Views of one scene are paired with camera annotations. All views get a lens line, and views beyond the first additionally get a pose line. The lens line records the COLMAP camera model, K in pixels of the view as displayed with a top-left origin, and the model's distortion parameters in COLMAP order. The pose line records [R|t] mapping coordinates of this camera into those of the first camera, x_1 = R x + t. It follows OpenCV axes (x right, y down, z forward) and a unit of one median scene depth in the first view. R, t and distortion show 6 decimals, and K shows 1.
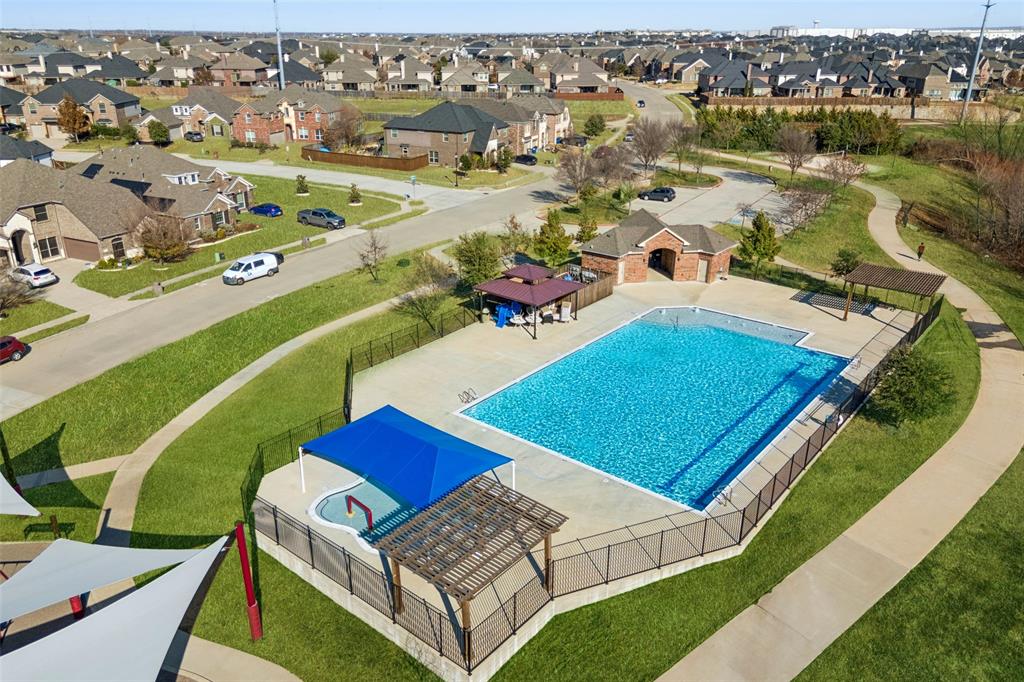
lens RADIAL K [[761.0, 0, 512.0], [0, 761.0, 341.0], [0, 0, 1]] dist [0.051304, -0.037378]
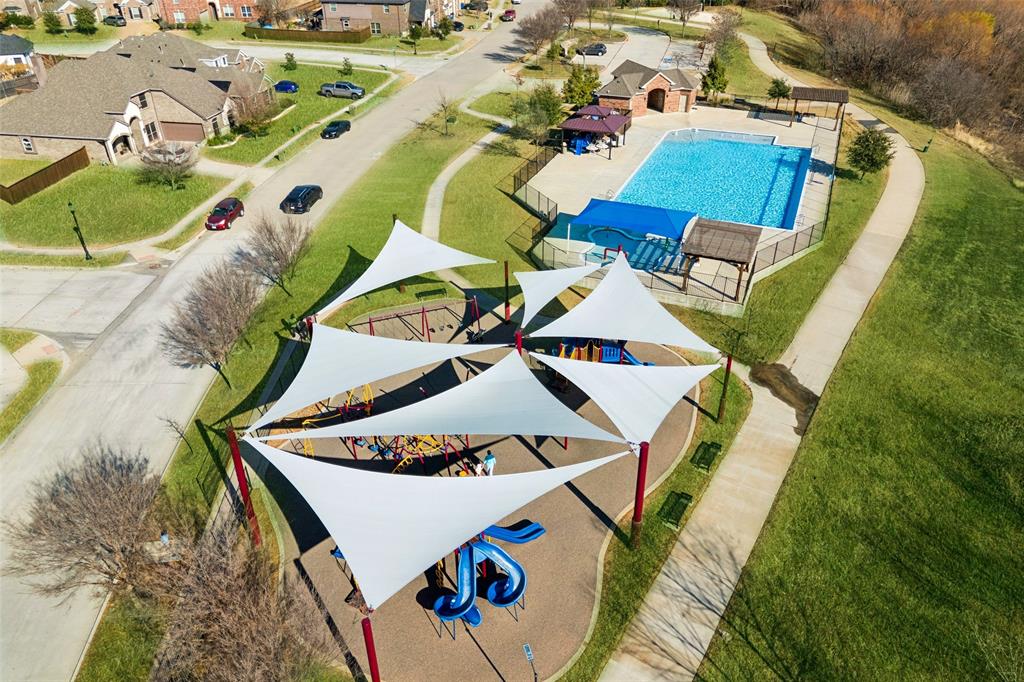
lens RADIAL K [[761.0, 0, 512.0], [0, 761.0, 341.0], [0, 0, 1]] dist [0.051304, -0.037378]
pose [[0.955174, -0.160575, 0.248713, -0.270473], [0.118388, 0.977202, 0.176238, 0.027479], [-0.271342, -0.138893, 0.952409, -0.171154]]
